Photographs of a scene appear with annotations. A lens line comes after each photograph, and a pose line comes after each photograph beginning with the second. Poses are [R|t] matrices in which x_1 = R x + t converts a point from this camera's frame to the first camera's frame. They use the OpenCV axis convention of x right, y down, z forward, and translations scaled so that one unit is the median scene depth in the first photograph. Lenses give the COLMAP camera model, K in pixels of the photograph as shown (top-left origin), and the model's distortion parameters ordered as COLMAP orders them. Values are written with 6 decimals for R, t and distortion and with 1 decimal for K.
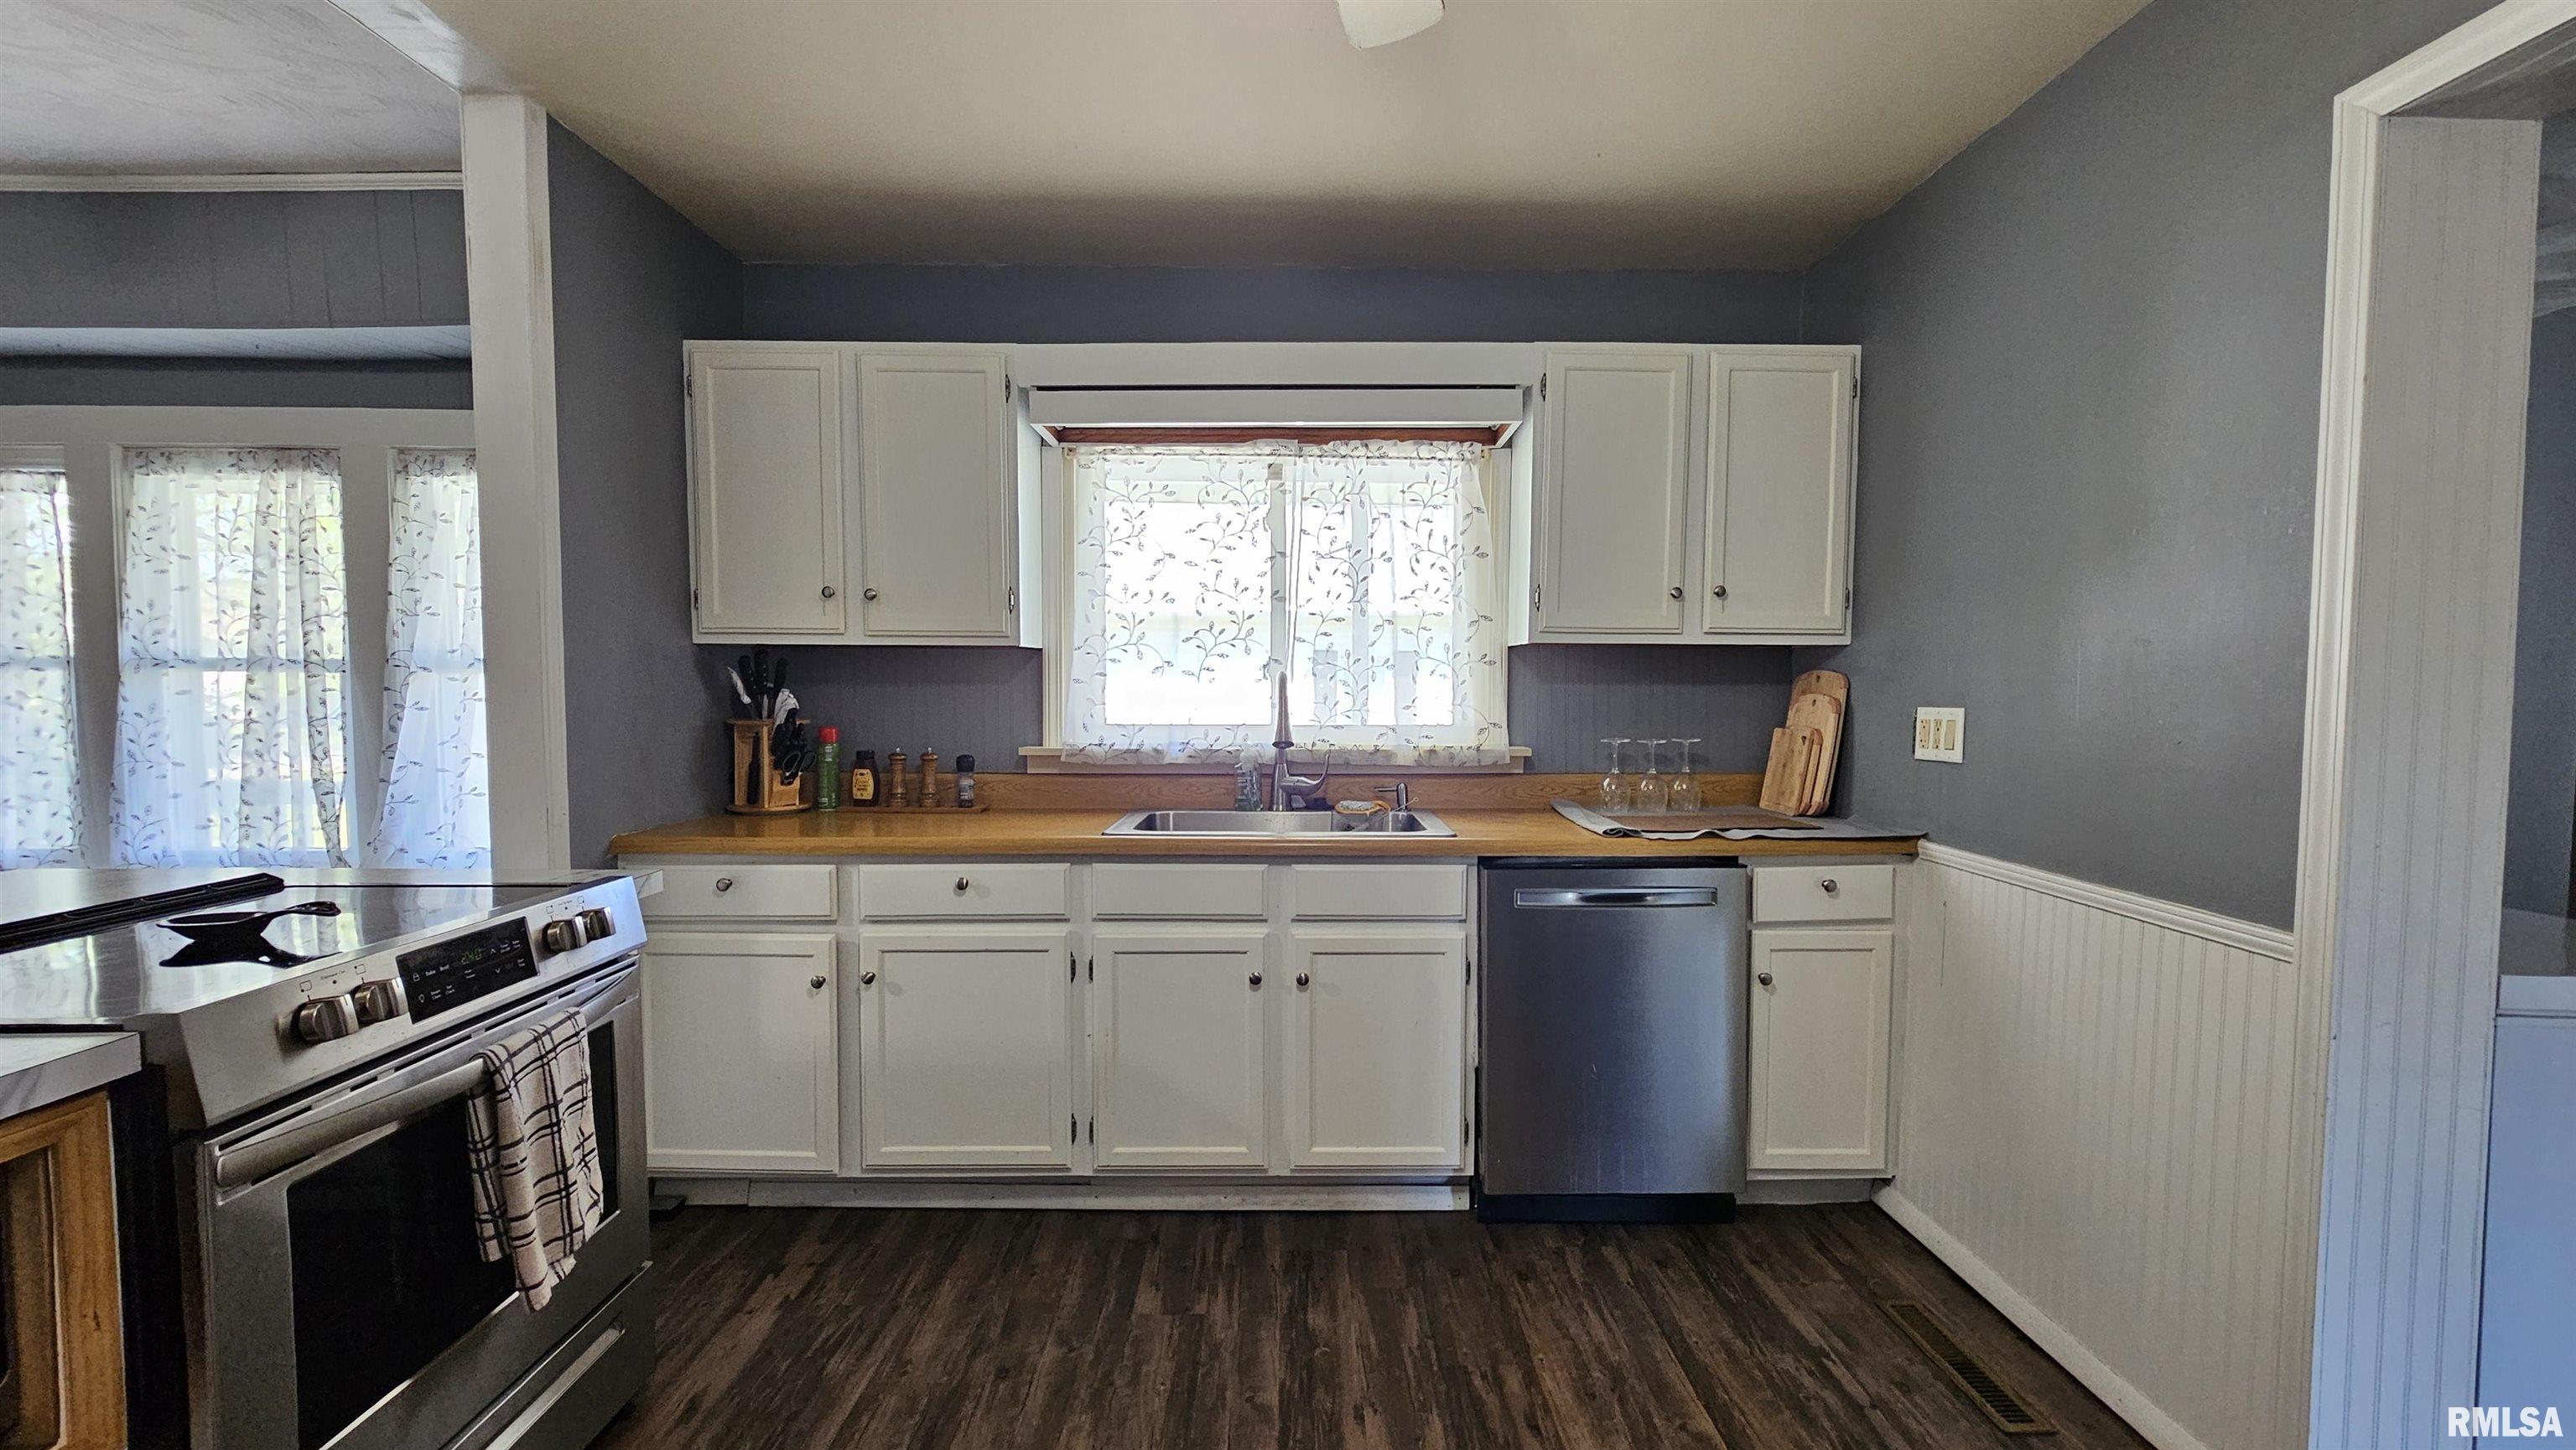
lens RADIAL K [[1065.5, 0, 1301.6], [0, 1065.5, 725.1], [0, 0, 1]] dist [-0.002664, 0.001353]
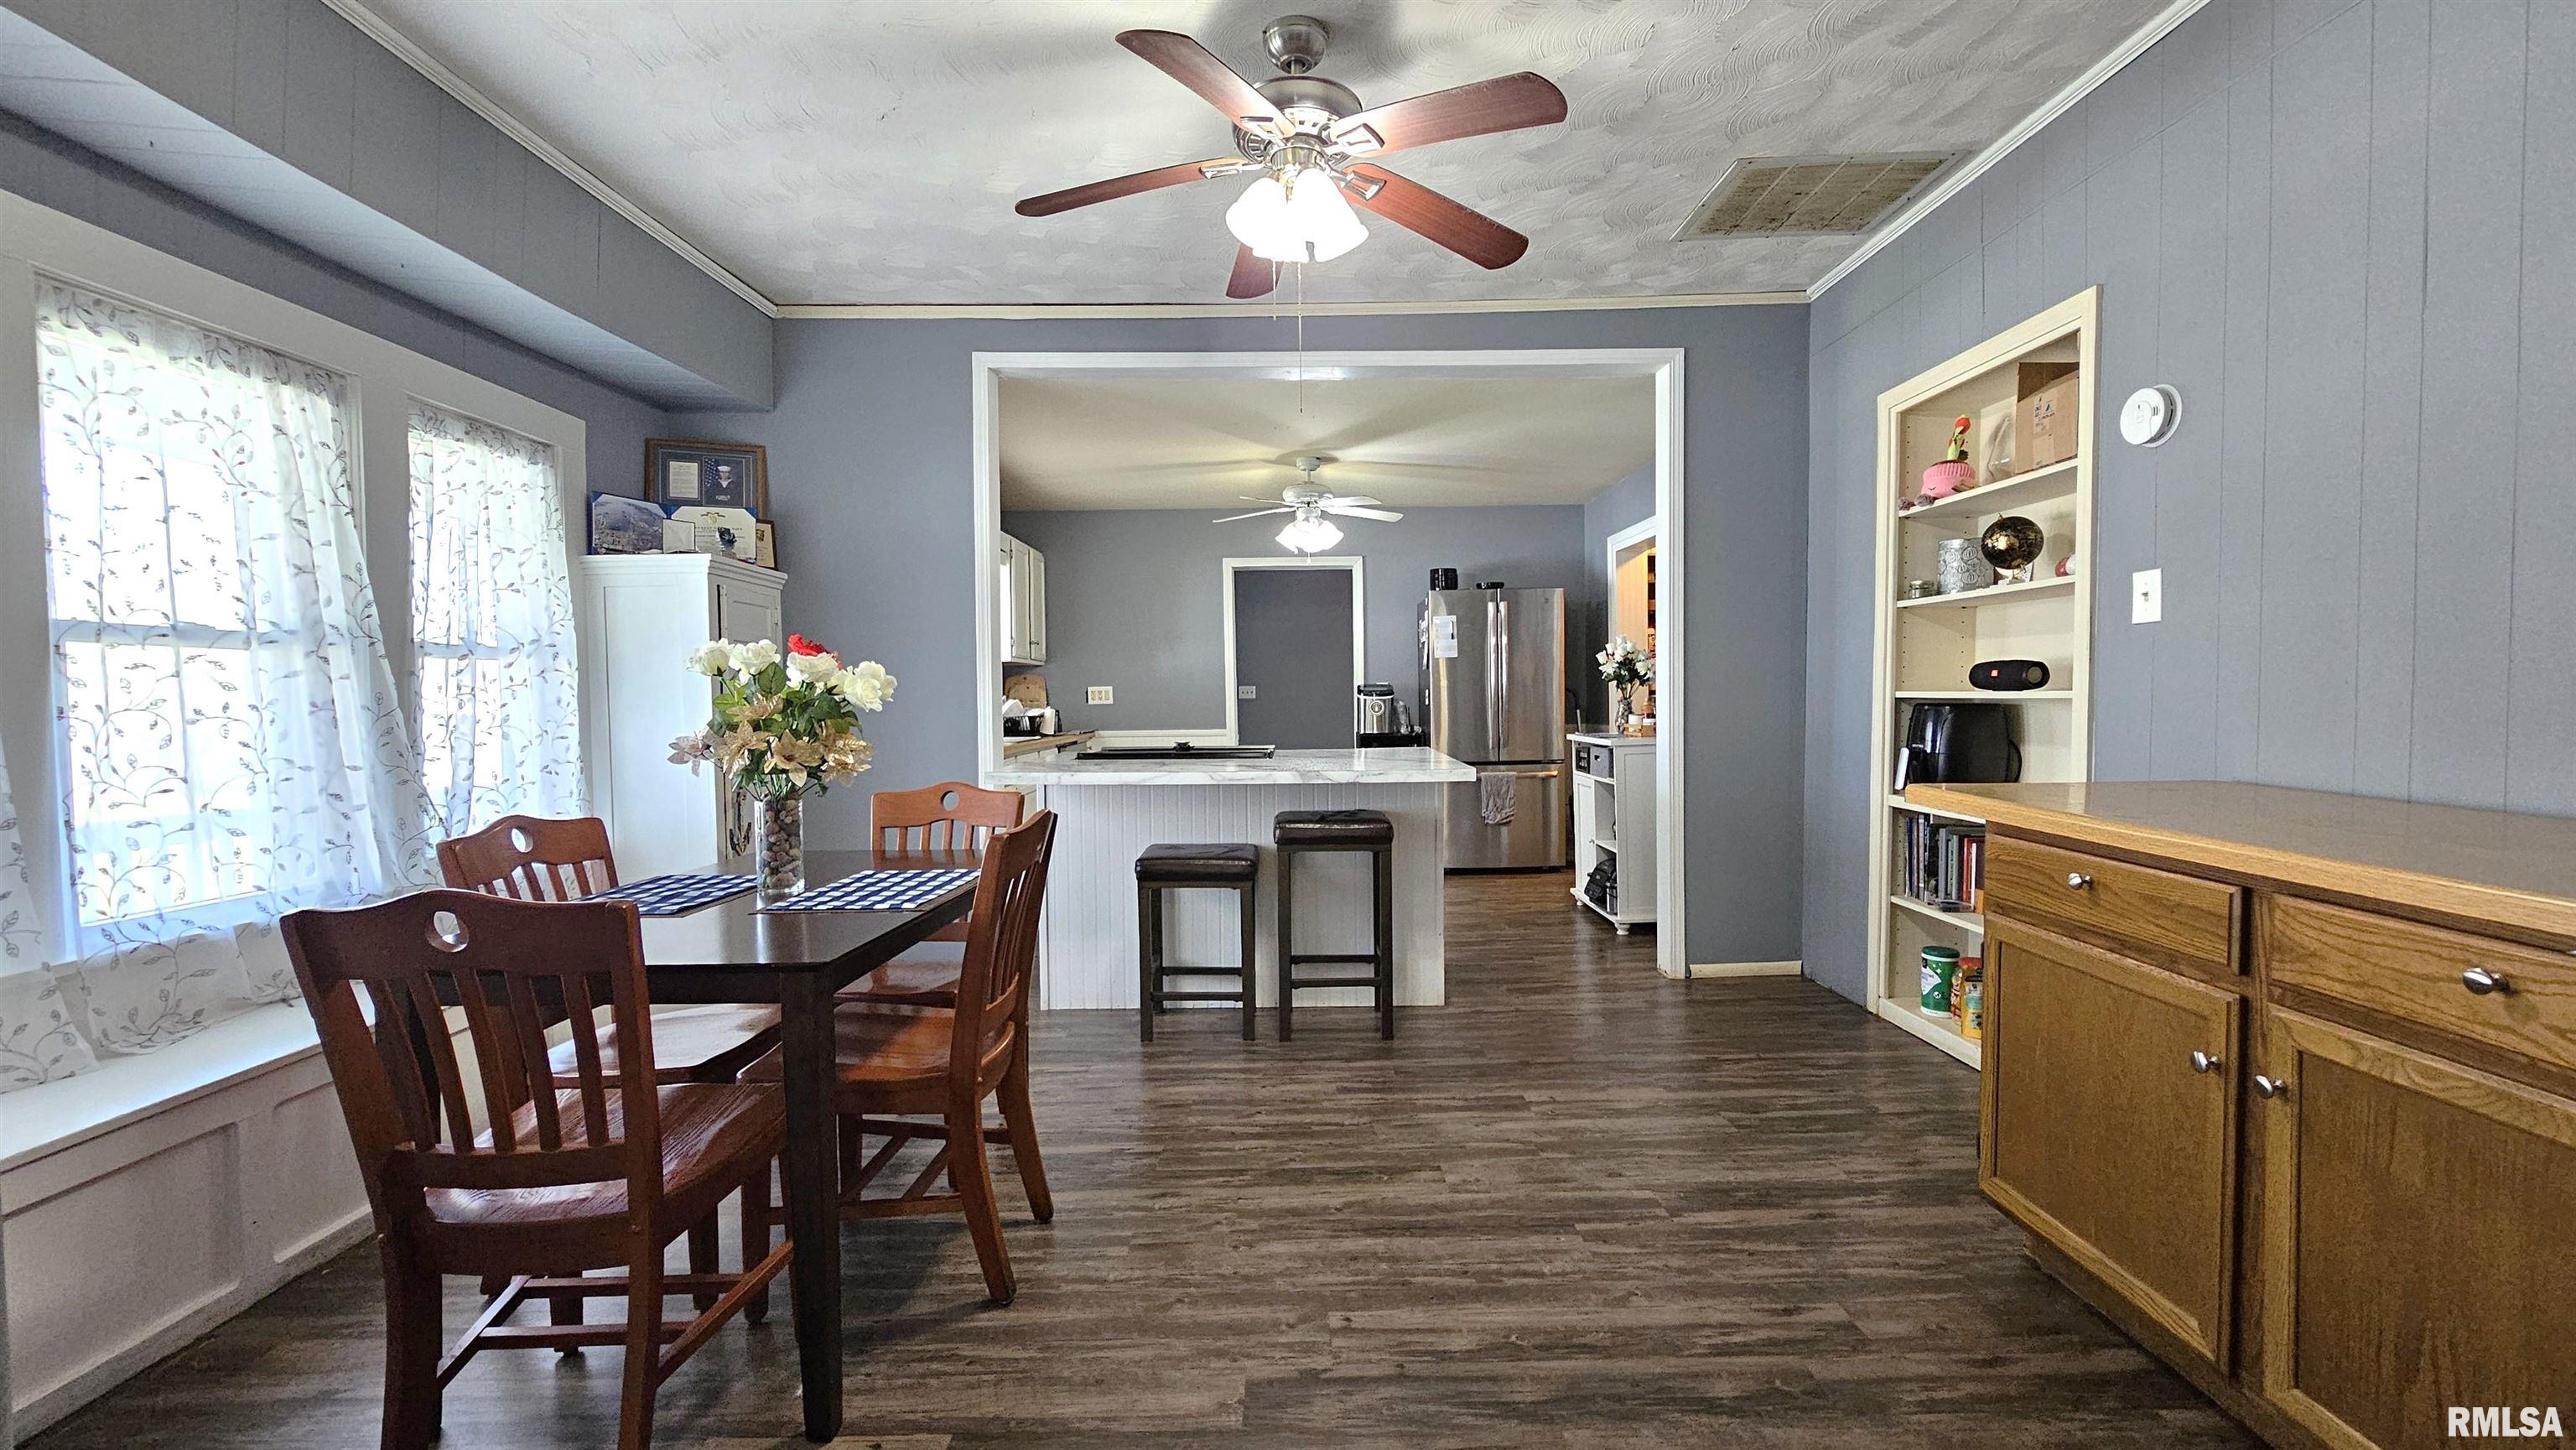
lens RADIAL K [[1065.5, 0, 1288.9], [0, 1065.5, 733.1], [0, 0, 1]] dist [-0.002664, 0.001353]
pose [[0.009531, -0.038353, 0.999219, -1.710193], [0.063874, 0.997247, 0.037668, 0.025078], [-0.997912, 0.063465, 0.011954, 0.294078]]
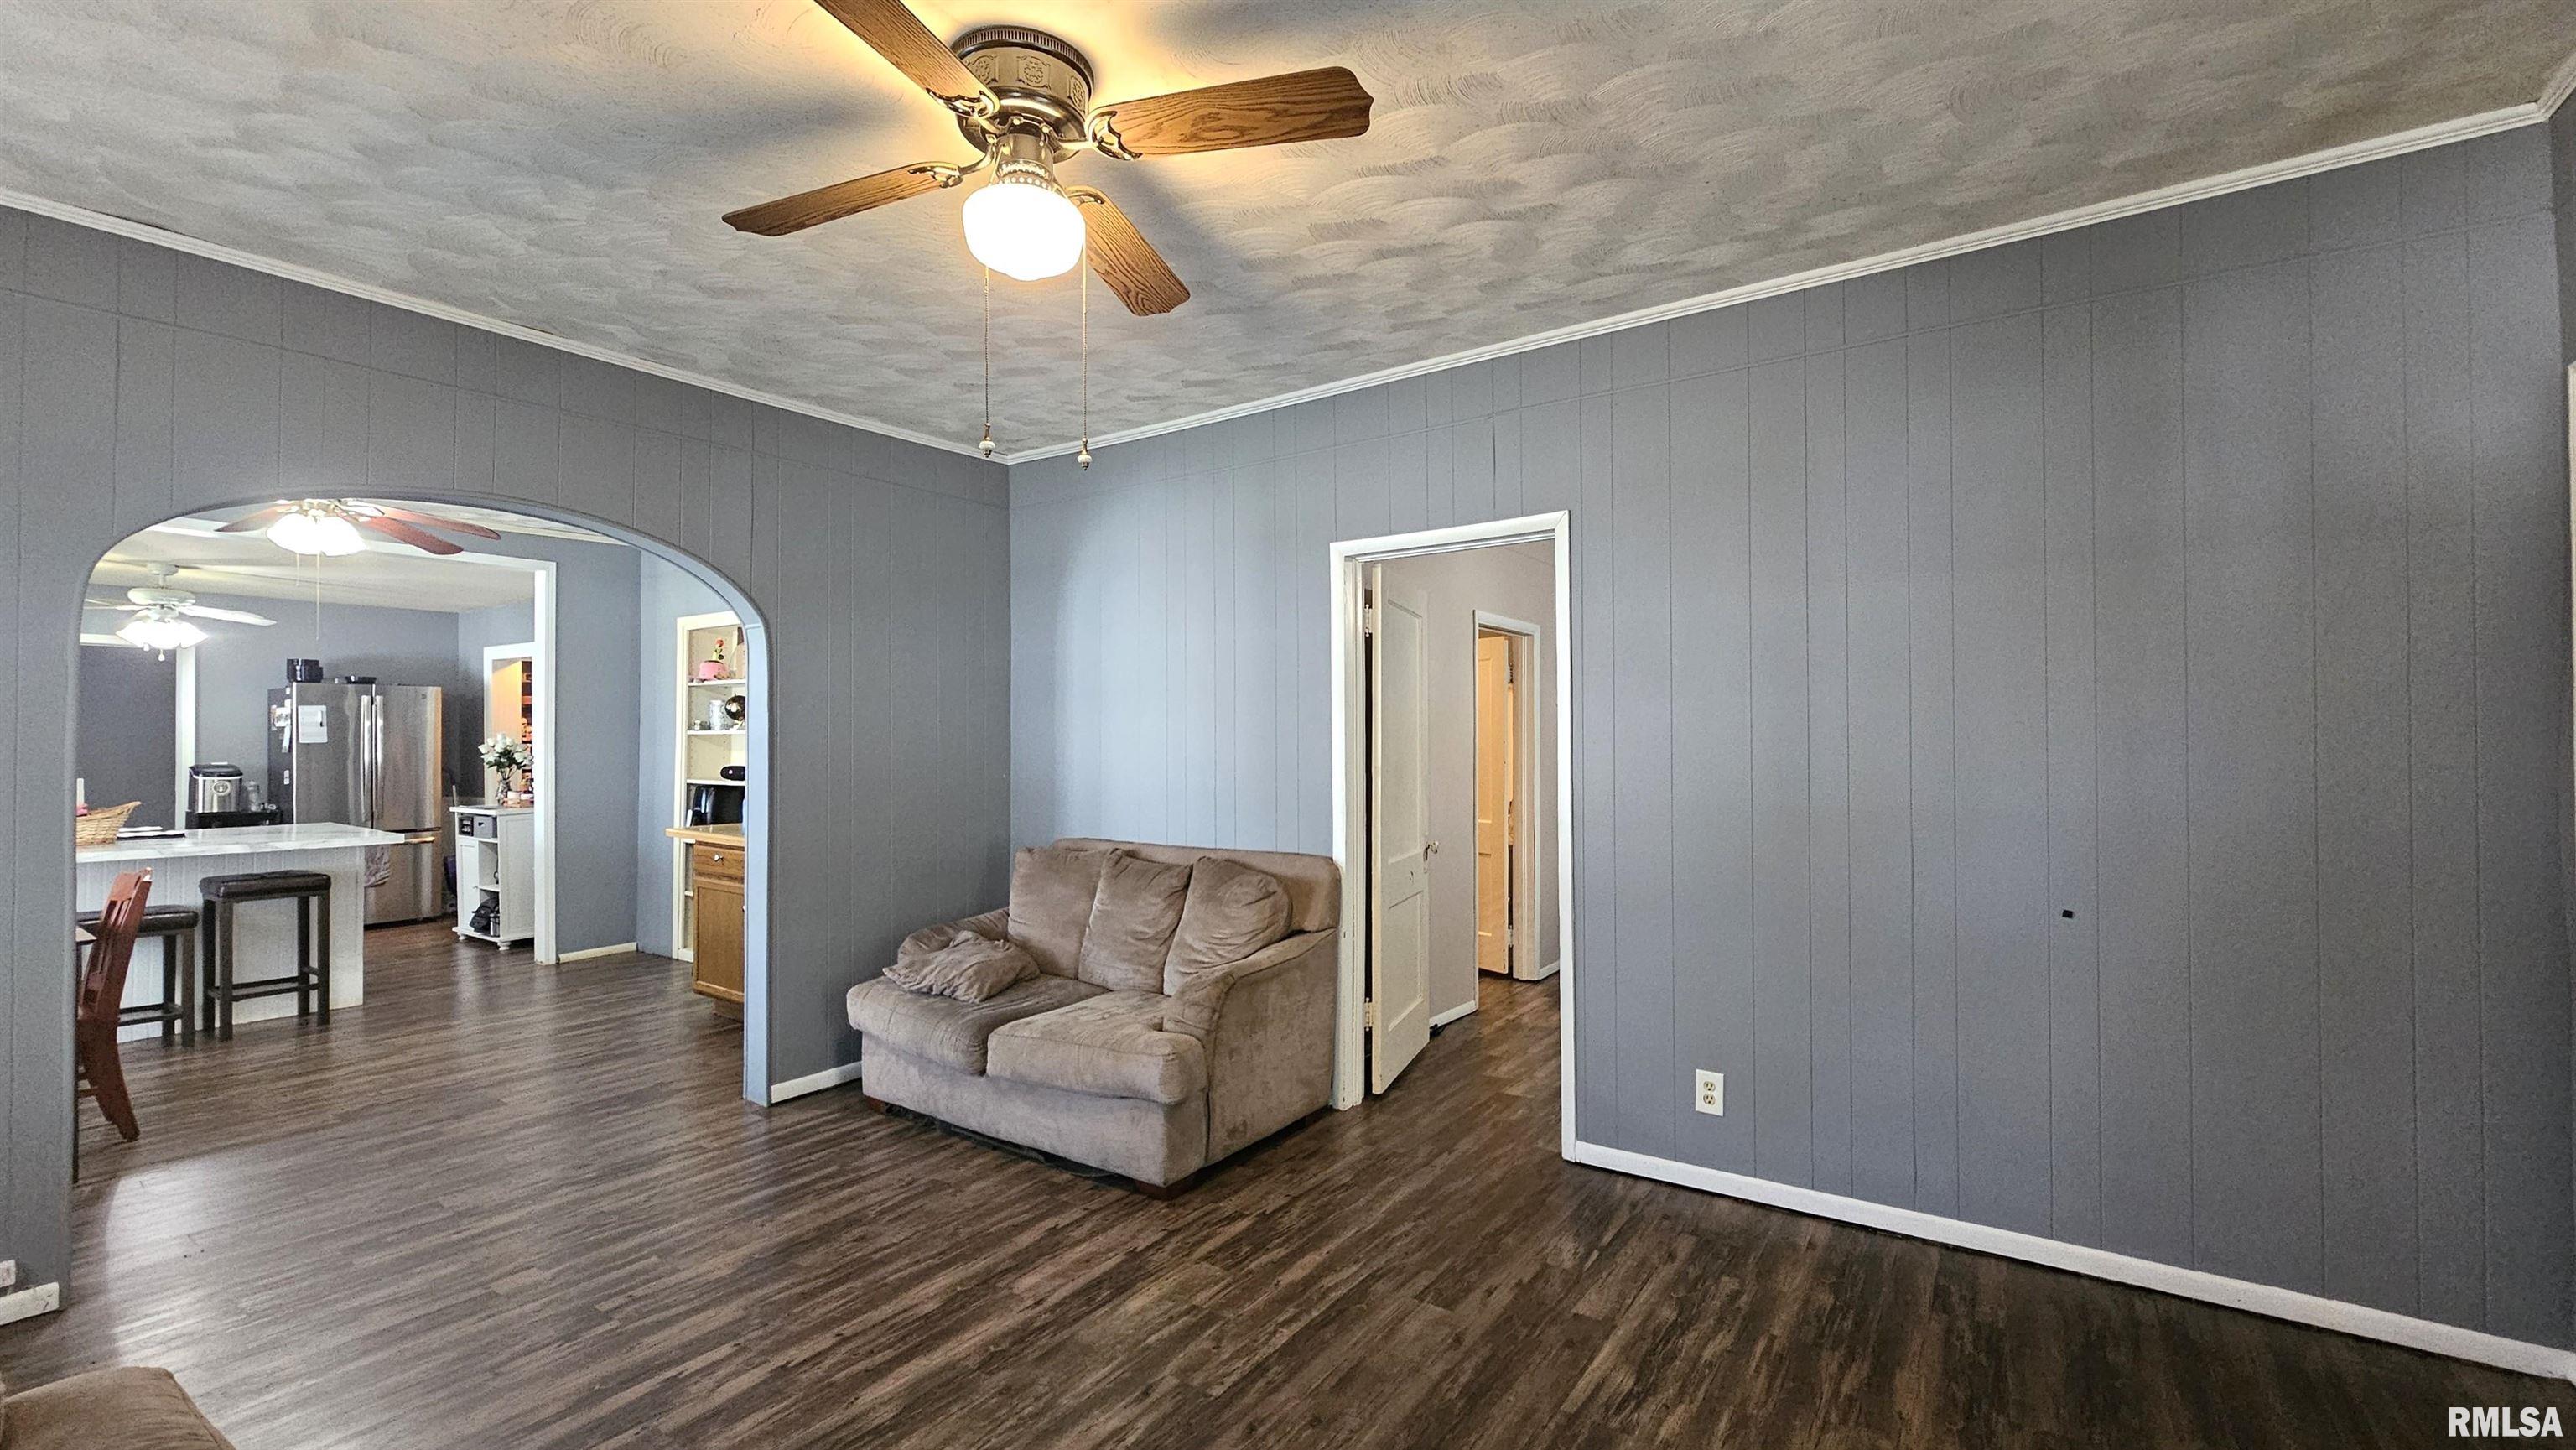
lens RADIAL K [[1065.5, 0, 1298.6], [0, 1065.5, 734.5], [0, 0, 1]] dist [-0.002664, 0.001353]
pose [[-0.819595, 0.003438, 0.572932, -3.012856], [0.029280, 0.998927, 0.035892, -0.085043], [-0.572194, 0.046192, -0.818816, 0.778188]]
